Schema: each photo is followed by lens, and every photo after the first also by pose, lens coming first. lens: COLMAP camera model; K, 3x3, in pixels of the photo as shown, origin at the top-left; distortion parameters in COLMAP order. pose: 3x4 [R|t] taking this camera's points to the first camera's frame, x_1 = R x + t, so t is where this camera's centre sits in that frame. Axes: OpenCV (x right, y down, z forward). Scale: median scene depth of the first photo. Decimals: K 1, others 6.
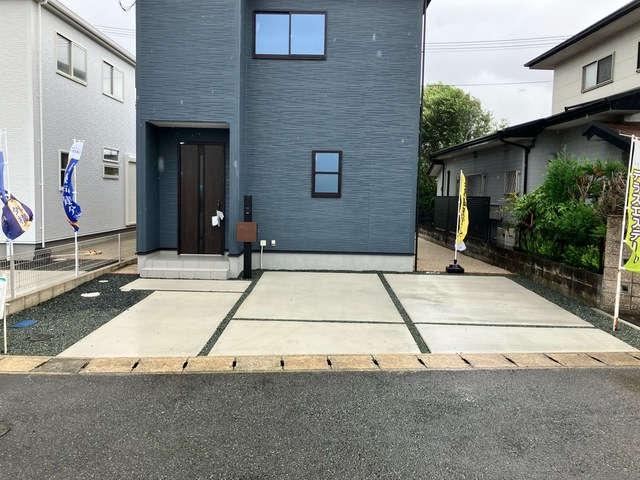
lens RADIAL K [[532.9, 0, 320.0], [0, 532.9, 240.0], [0, 0, 1]] dist [0.003972, -0.008160]
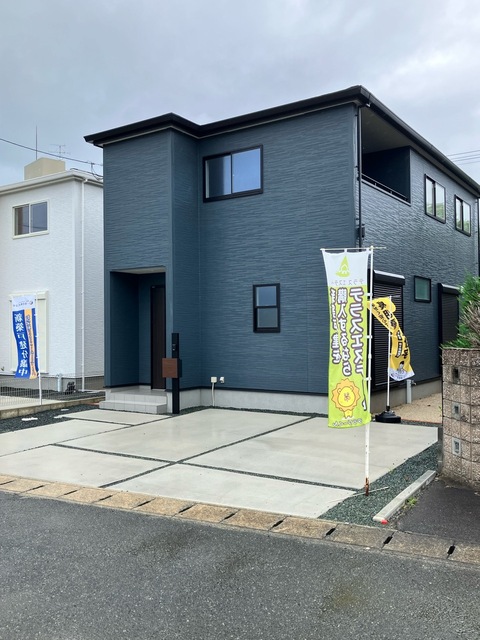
lens RADIAL K [[580.7, 0, 240.0], [0, 580.7, 320.0], [0, 0, 1]] dist [0.069918, -0.005604]
pose [[0.842991, -0.038712, -0.536533, 0.535981], [-0.018527, 0.994726, -0.100881, 0.003428], [0.537608, 0.094983, 0.837828, 0.101040]]
